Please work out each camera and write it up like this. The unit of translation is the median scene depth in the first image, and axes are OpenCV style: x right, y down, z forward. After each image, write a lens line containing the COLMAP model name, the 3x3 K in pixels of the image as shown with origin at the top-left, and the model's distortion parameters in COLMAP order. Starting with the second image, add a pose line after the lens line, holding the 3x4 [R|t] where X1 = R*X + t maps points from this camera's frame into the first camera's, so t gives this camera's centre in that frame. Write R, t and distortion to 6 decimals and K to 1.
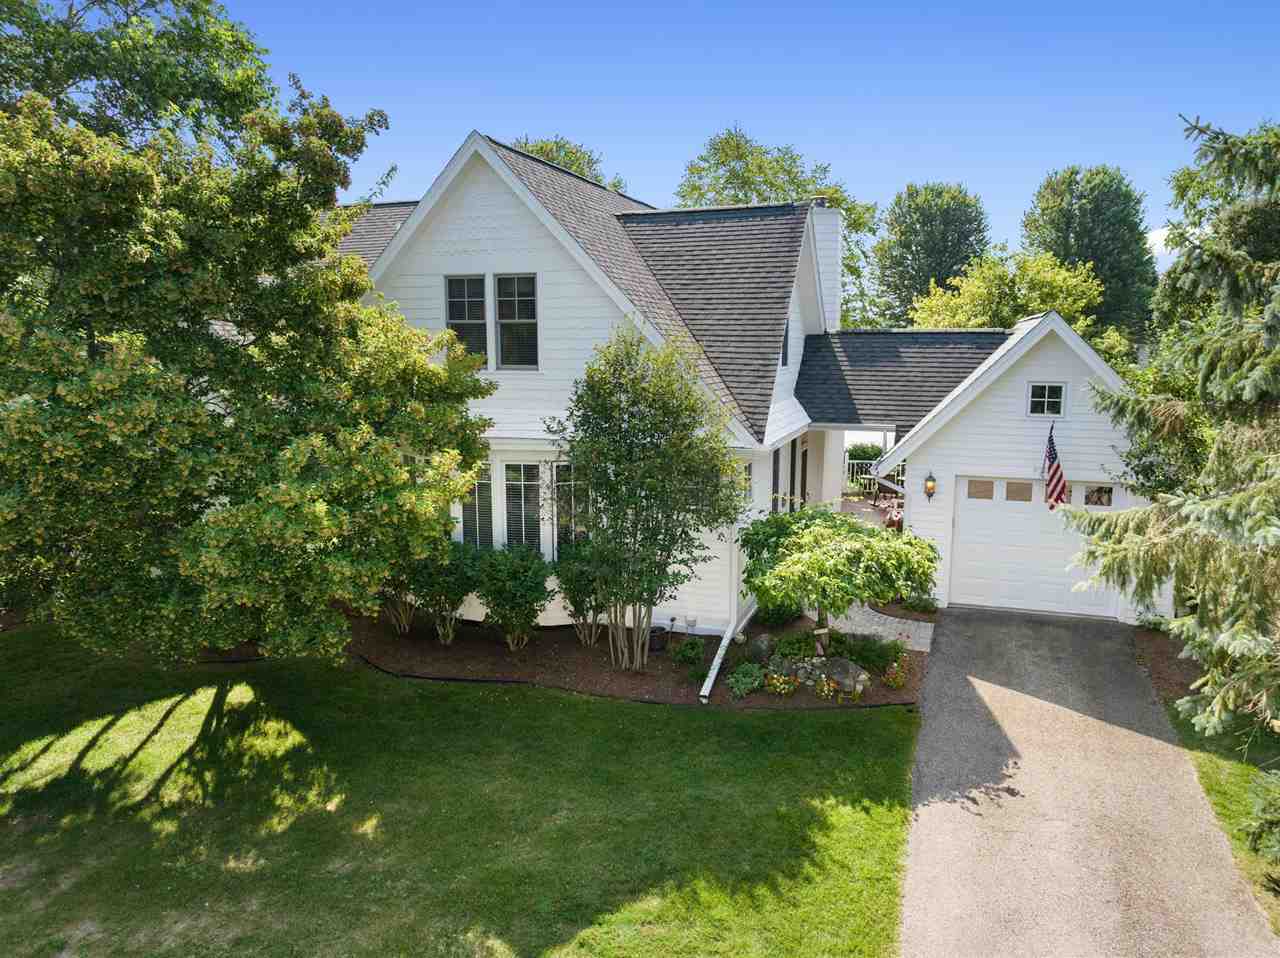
lens RADIAL K [[903.0, 0, 644.5], [0, 903.0, 480.8], [0, 0, 1]] dist [-0.036311, -0.008920]
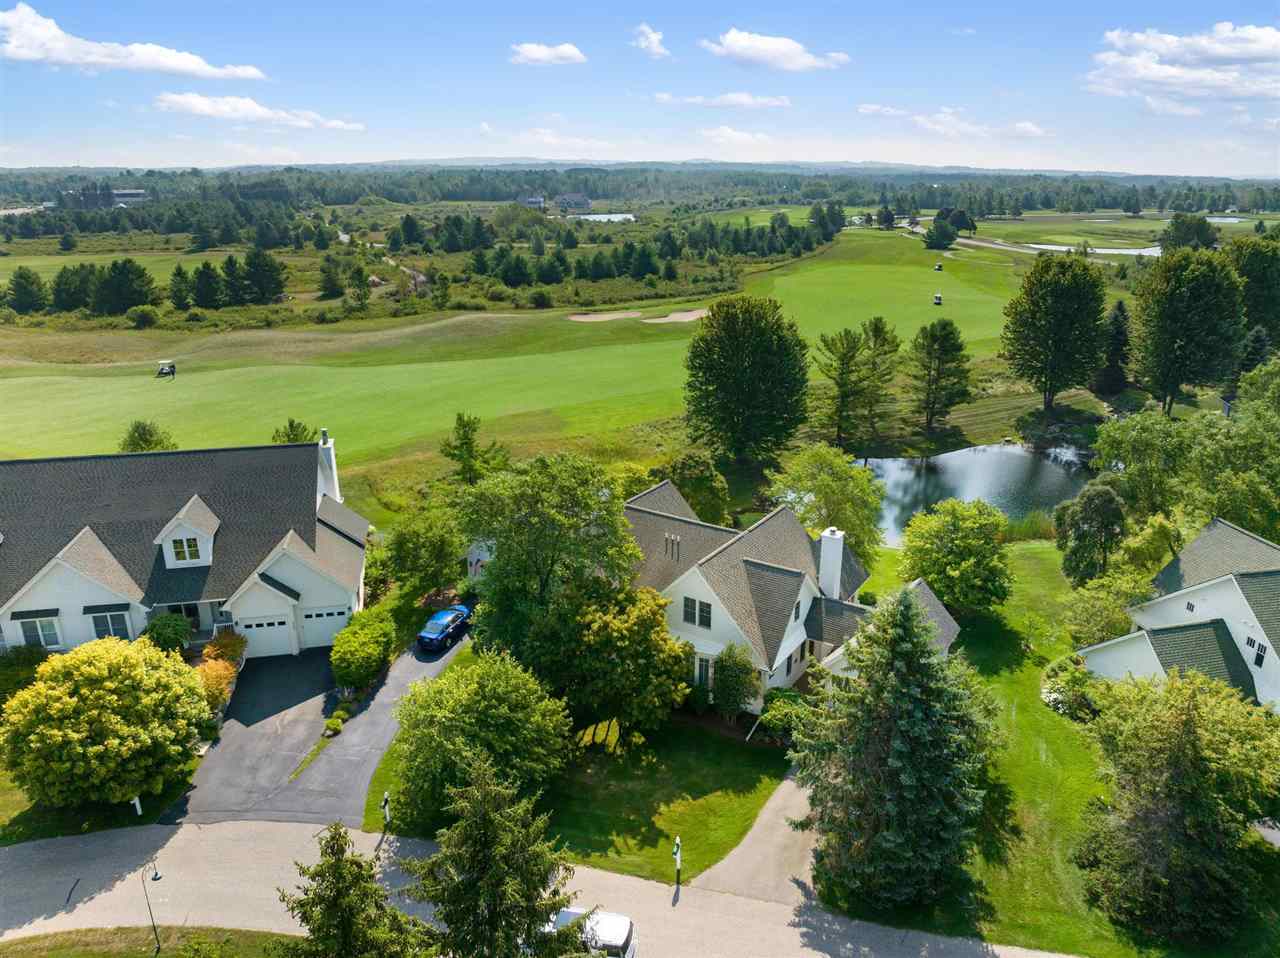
lens RADIAL K [[903.0, 0, 638.4], [0, 903.0, 476.6], [0, 0, 1]] dist [-0.036311, -0.008920]
pose [[0.969182, 0.079809, -0.233058, 0.452022], [-0.040262, 0.984663, 0.169758, -1.590298], [0.243032, -0.155143, 0.957531, -2.757368]]
